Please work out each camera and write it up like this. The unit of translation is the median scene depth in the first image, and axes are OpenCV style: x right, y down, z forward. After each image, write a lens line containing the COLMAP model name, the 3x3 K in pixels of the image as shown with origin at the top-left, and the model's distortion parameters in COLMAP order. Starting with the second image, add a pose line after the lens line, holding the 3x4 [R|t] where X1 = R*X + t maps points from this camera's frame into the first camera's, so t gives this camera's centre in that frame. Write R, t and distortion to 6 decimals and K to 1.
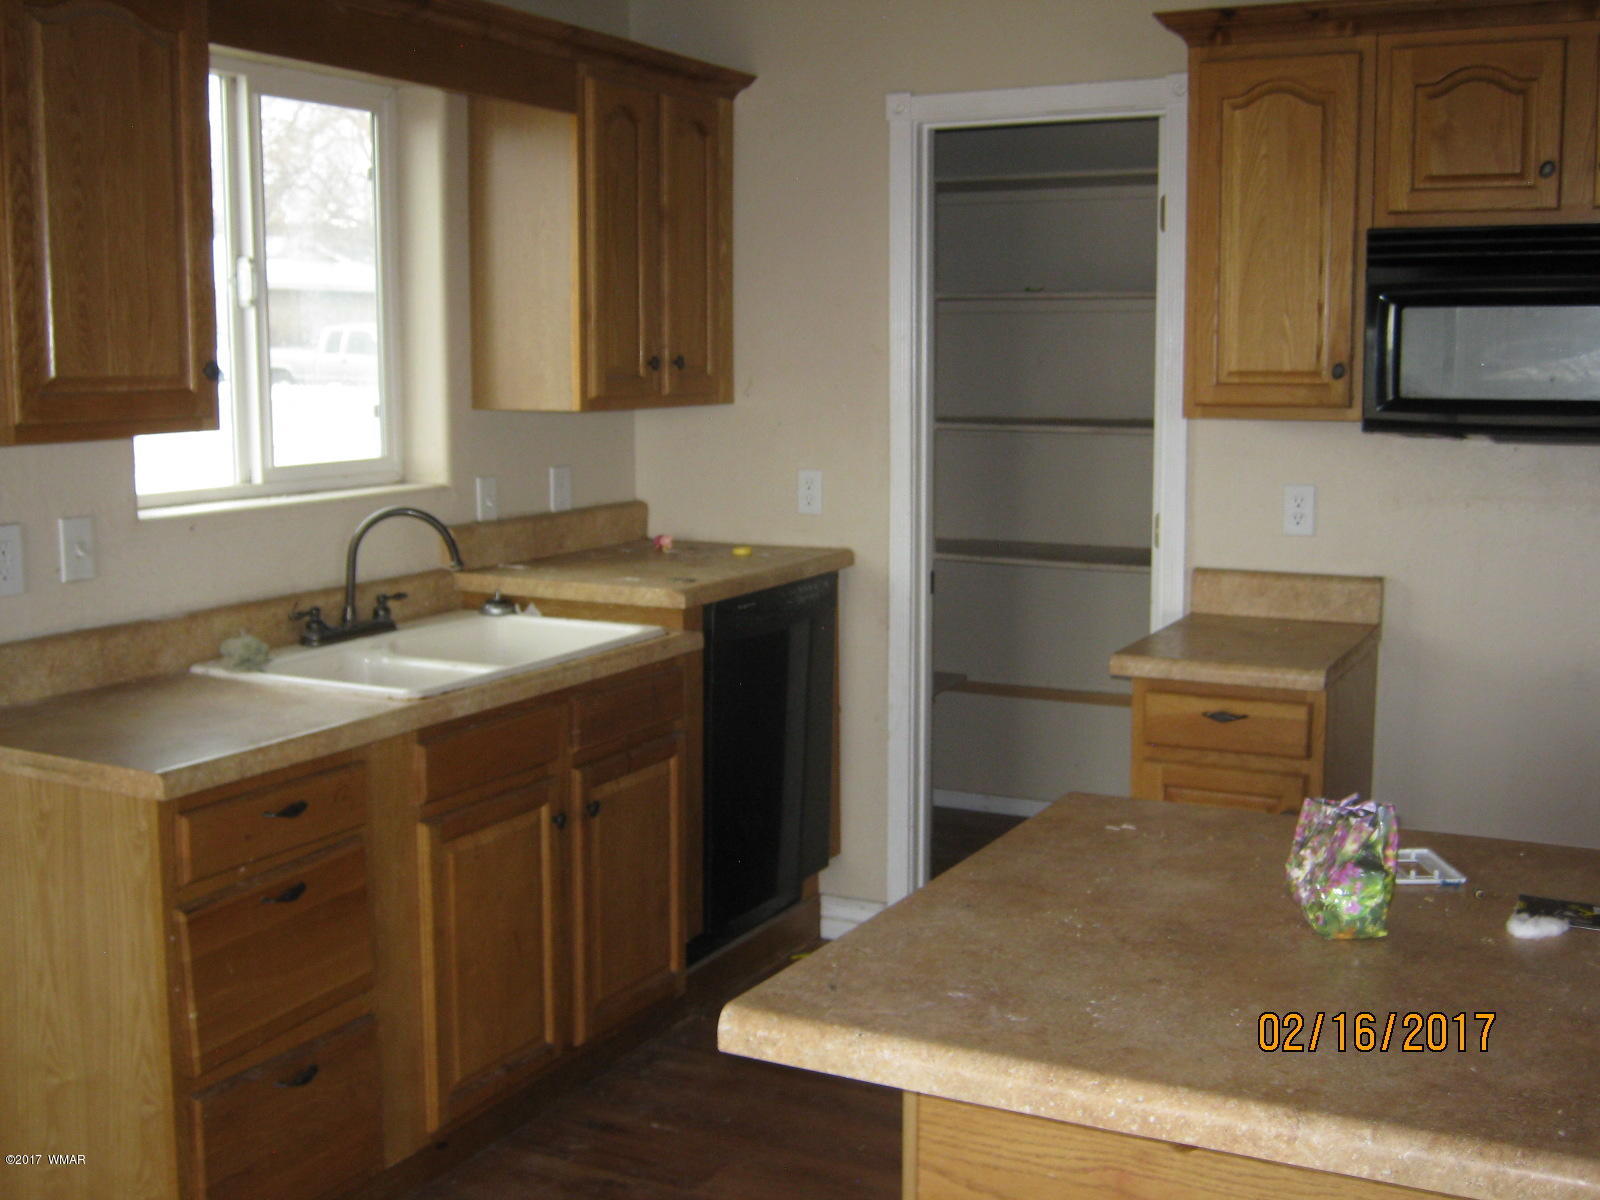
lens RADIAL K [[1819.6, 0, 800.0], [0, 1819.6, 600.0], [0, 0, 1]] dist [0.002656, 0.018244]
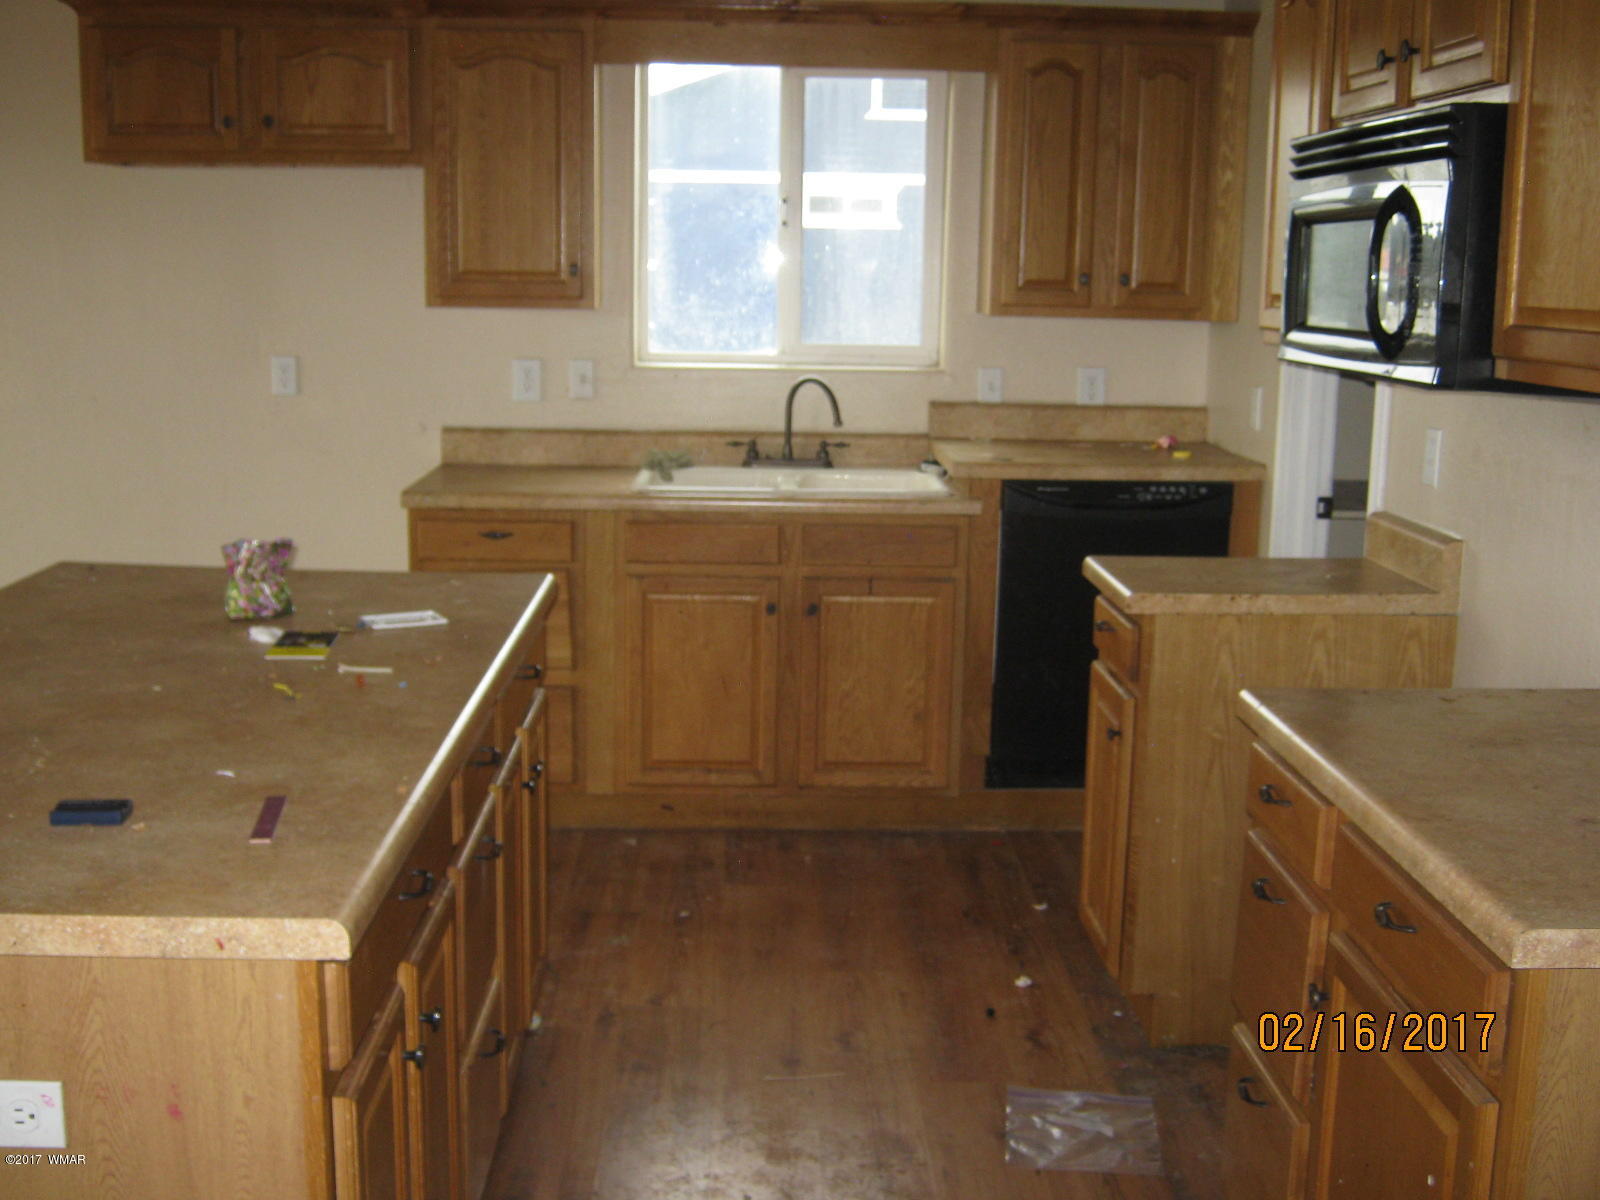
lens RADIAL K [[1819.6, 0, 800.0], [0, 1819.6, 600.0], [0, 0, 1]] dist [0.002656, 0.018244]
pose [[0.470284, 0.168714, -0.866238, 1.038008], [-0.136941, 0.983618, 0.117231, -0.046971], [0.871826, 0.063491, 0.485684, 0.354131]]
